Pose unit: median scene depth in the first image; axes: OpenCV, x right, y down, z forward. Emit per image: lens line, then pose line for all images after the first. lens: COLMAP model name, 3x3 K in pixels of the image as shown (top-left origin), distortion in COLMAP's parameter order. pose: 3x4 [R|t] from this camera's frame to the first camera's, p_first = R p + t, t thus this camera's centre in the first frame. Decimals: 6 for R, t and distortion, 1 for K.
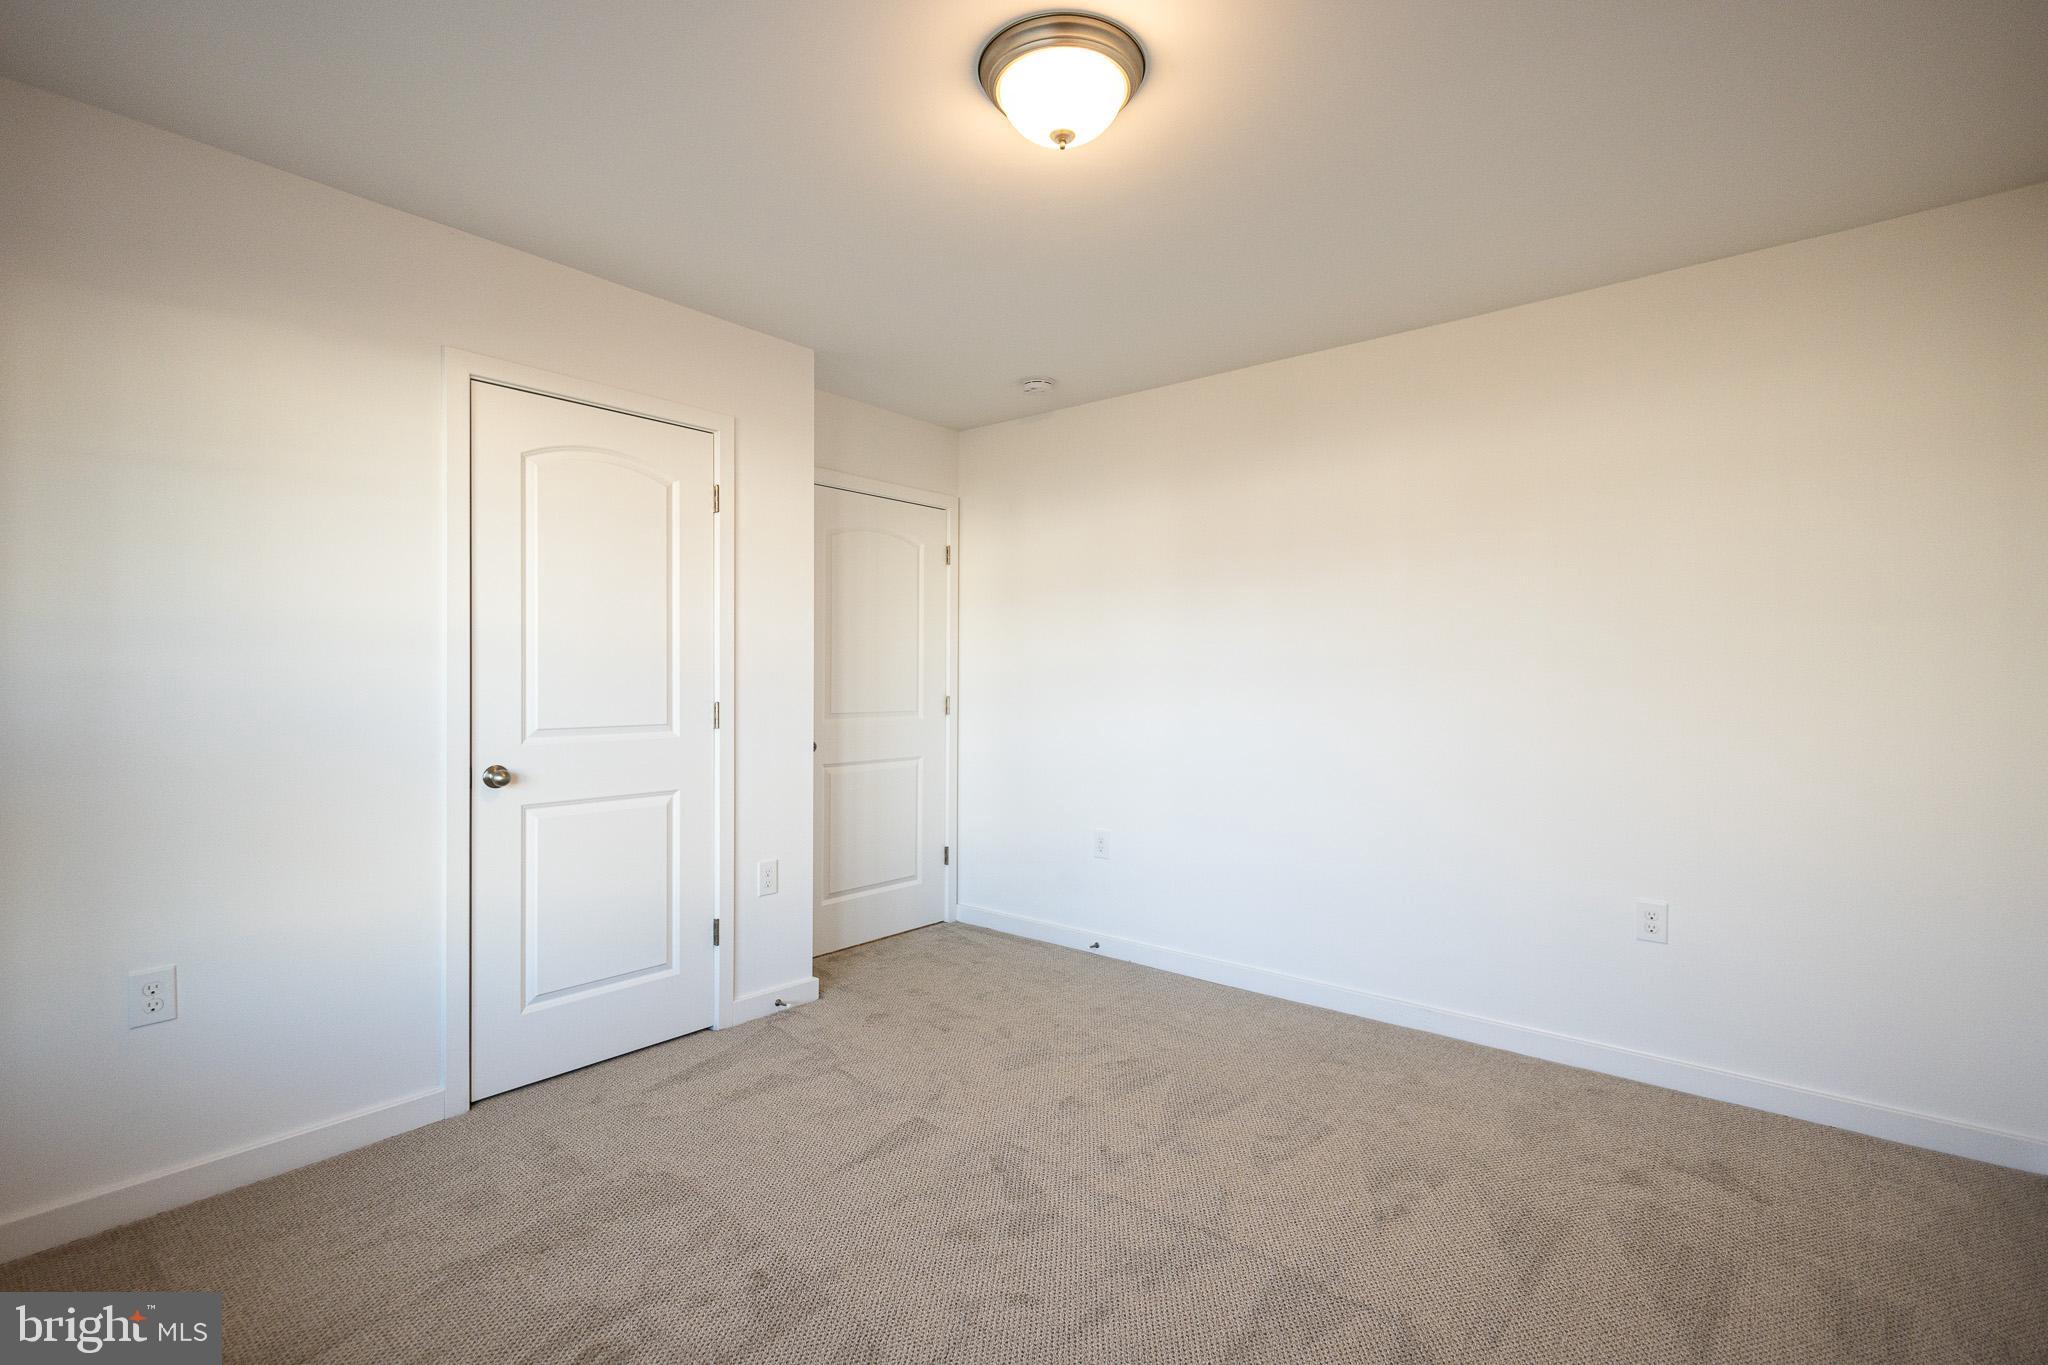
lens RADIAL K [[937.0, 0, 1026.0], [0, 937.0, 679.2], [0, 0, 1]] dist [0.008025, -0.000395]
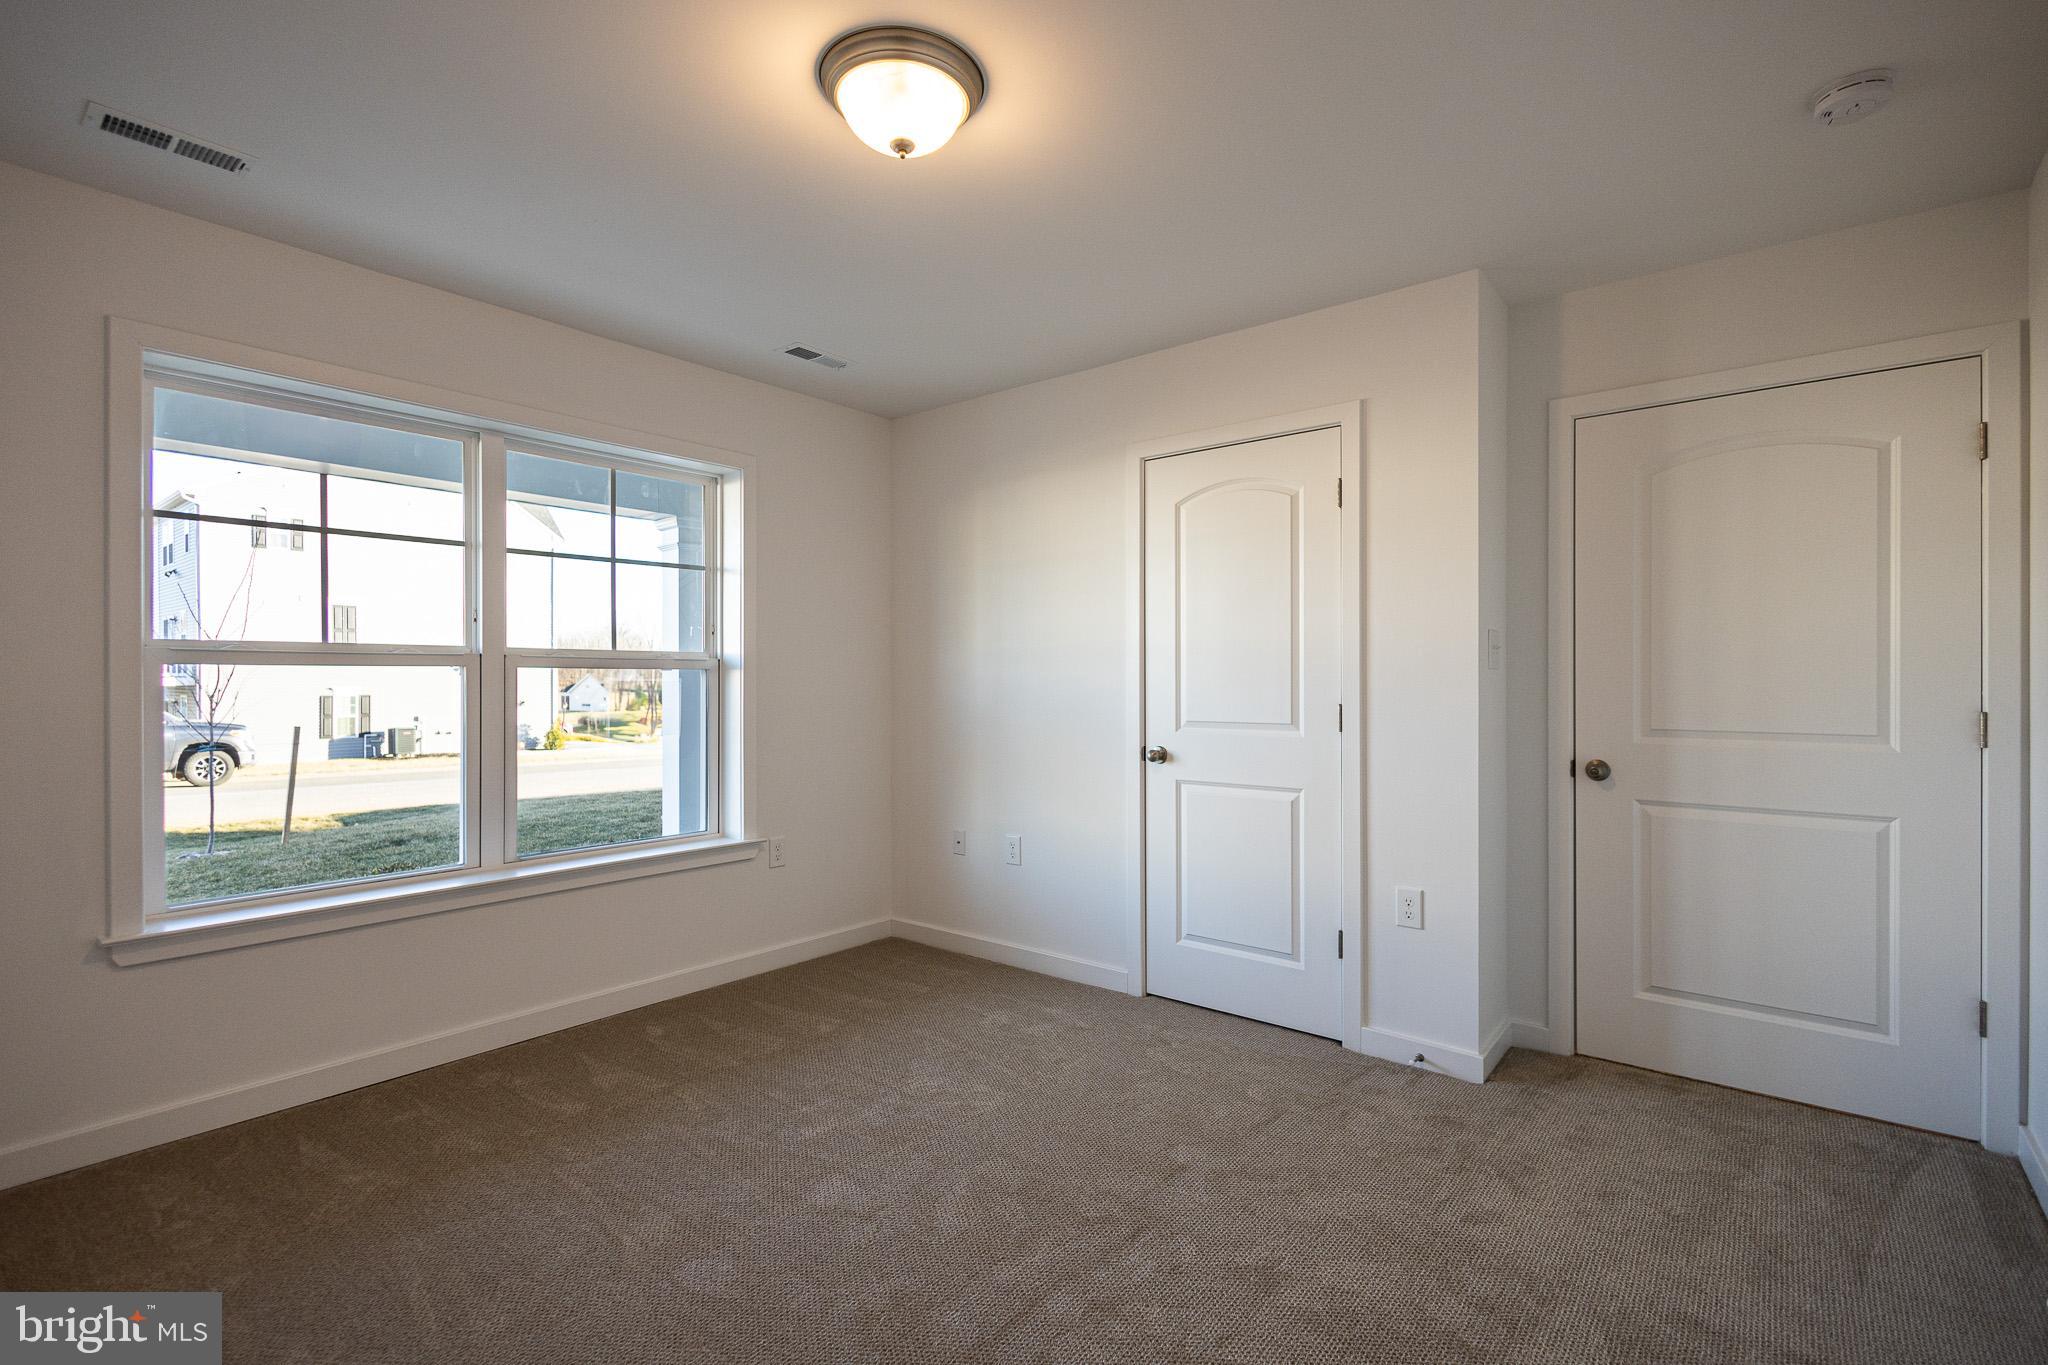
lens RADIAL K [[937.0, 0, 1026.0], [0, 937.0, 679.2], [0, 0, 1]] dist [0.008025, -0.000395]
pose [[0.017258, -0.004452, -0.999841, 0.646856], [-0.001063, 0.999989, -0.004471, 0.002811], [0.999851, 0.001140, 0.017253, 0.681474]]
